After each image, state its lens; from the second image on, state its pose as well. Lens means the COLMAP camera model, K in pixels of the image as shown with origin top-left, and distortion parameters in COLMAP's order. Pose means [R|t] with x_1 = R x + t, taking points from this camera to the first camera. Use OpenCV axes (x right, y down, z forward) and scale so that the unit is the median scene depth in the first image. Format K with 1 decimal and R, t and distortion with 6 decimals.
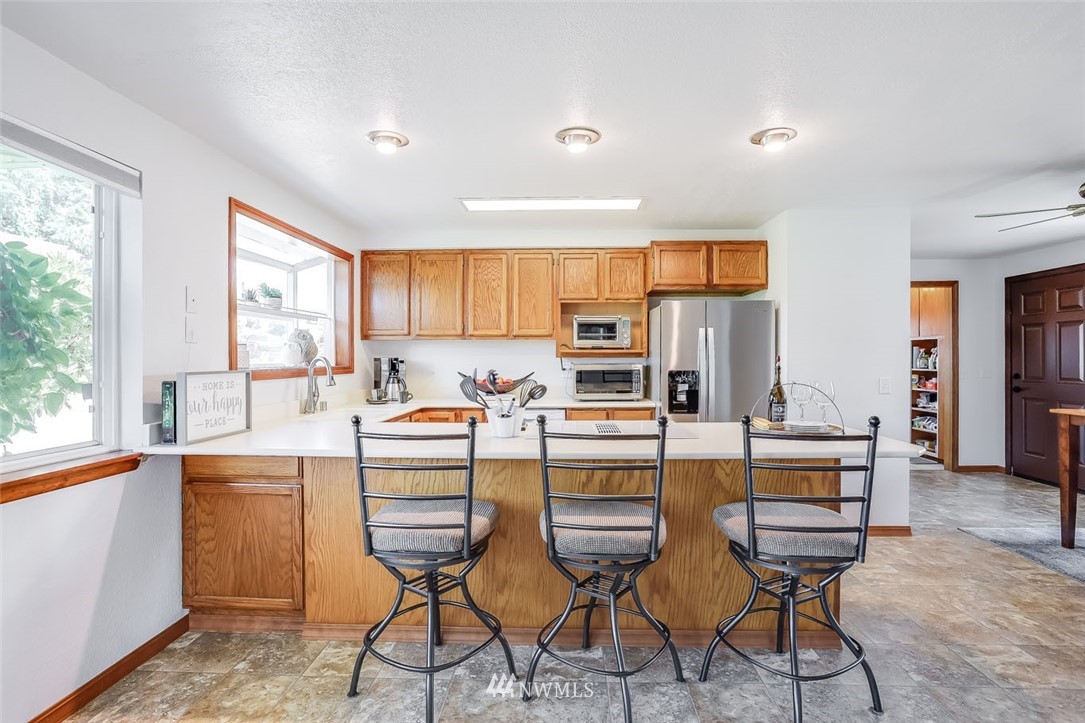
lens RADIAL K [[522.2, 0, 538.9], [0, 522.2, 353.0], [0, 0, 1]] dist [-0.082122, 0.031416]
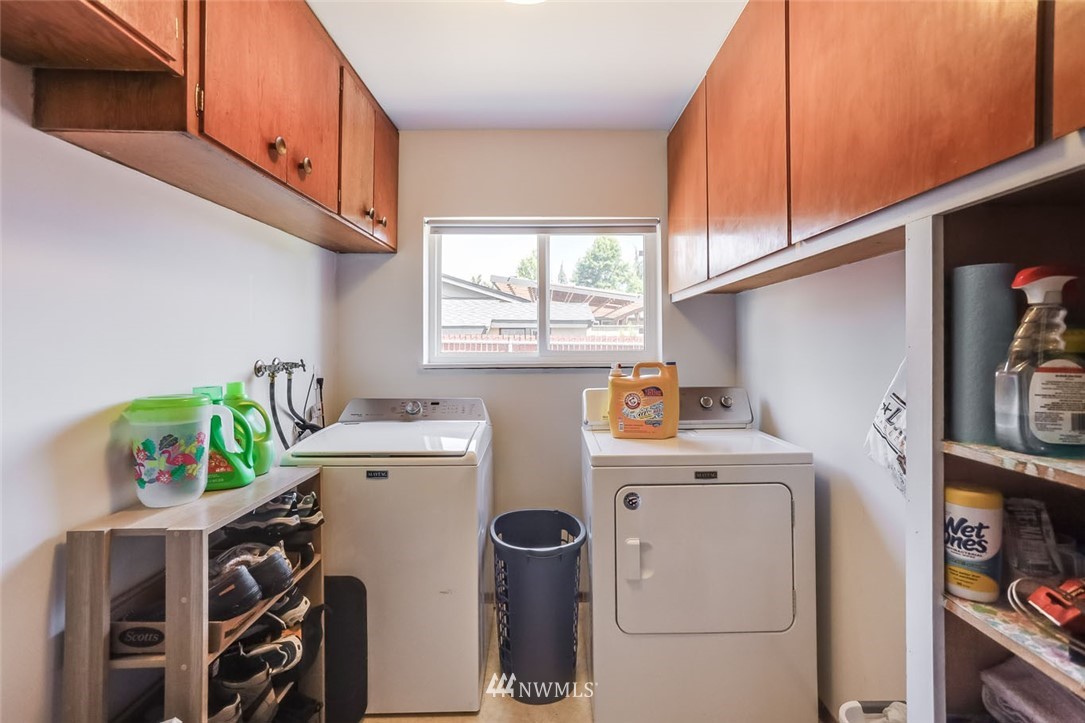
lens RADIAL K [[522.2, 0, 538.9], [0, 522.2, 353.0], [0, 0, 1]] dist [-0.082122, 0.031416]
pose [[0.996231, -0.009396, 0.086229, 1.040855], [0.006933, 0.999560, 0.028825, 0.007064], [-0.086462, -0.028119, 0.995858, 1.466861]]
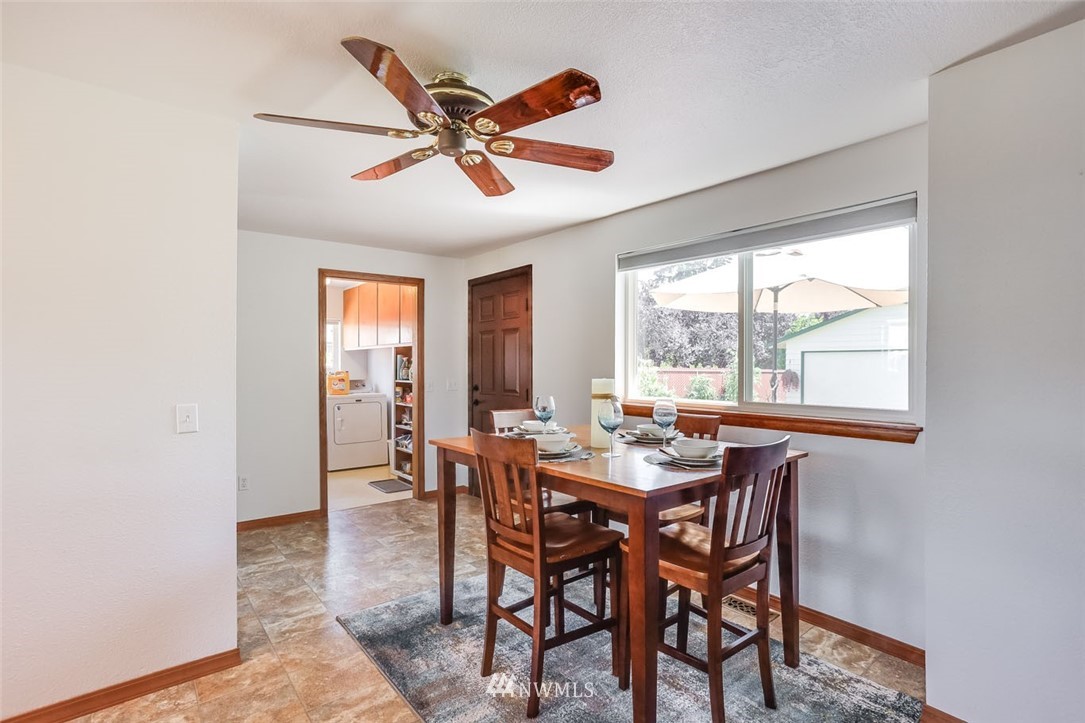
lens RADIAL K [[535.1, 0, 548.2], [0, 535.1, 367.8], [0, 0, 1]] dist [-0.027559, -0.000052]
pose [[0.729209, -0.001115, 0.684290, 0.500837], [-0.007548, 0.999925, 0.009673, -0.001799], [-0.684249, -0.012218, 0.729146, 0.245643]]
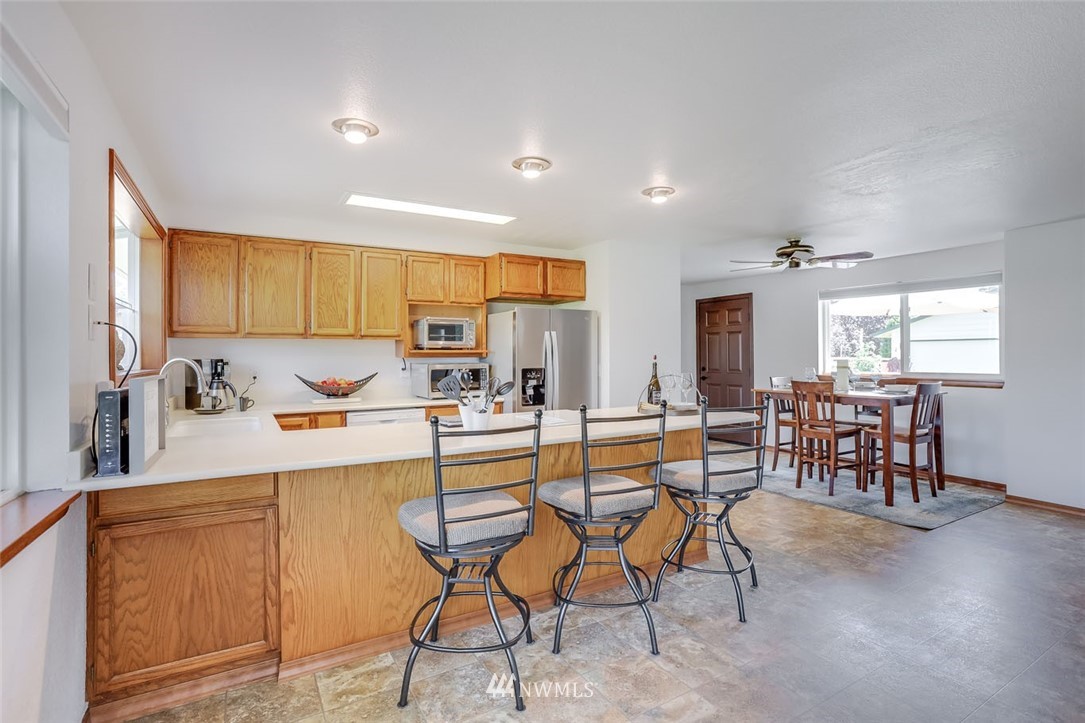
lens RADIAL K [[522.2, 0, 538.9], [0, 522.2, 353.0], [0, 0, 1]] dist [-0.082122, 0.031416]
pose [[0.840515, -0.000462, 0.541788, -0.298382], [0.000963, 0.999999, -0.000642, 0.000224], [-0.541787, 0.001062, 0.840515, 0.016335]]
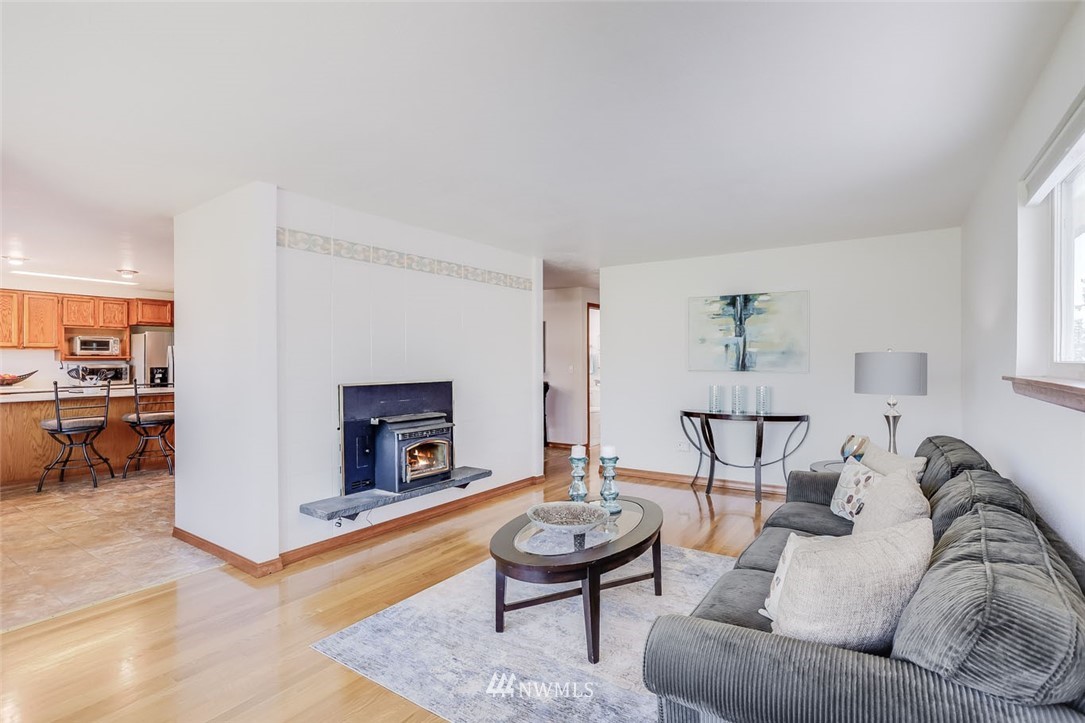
lens RADIAL K [[521.1, 0, 542.5], [0, 521.1, 361.5], [0, 0, 1]] dist [-0.021036, 0.016934]
pose [[0.526254, -0.004093, 0.850318, -0.559613], [-0.004267, 0.999963, 0.007455, -0.008334], [-0.850317, -0.007551, 0.526217, -1.140350]]
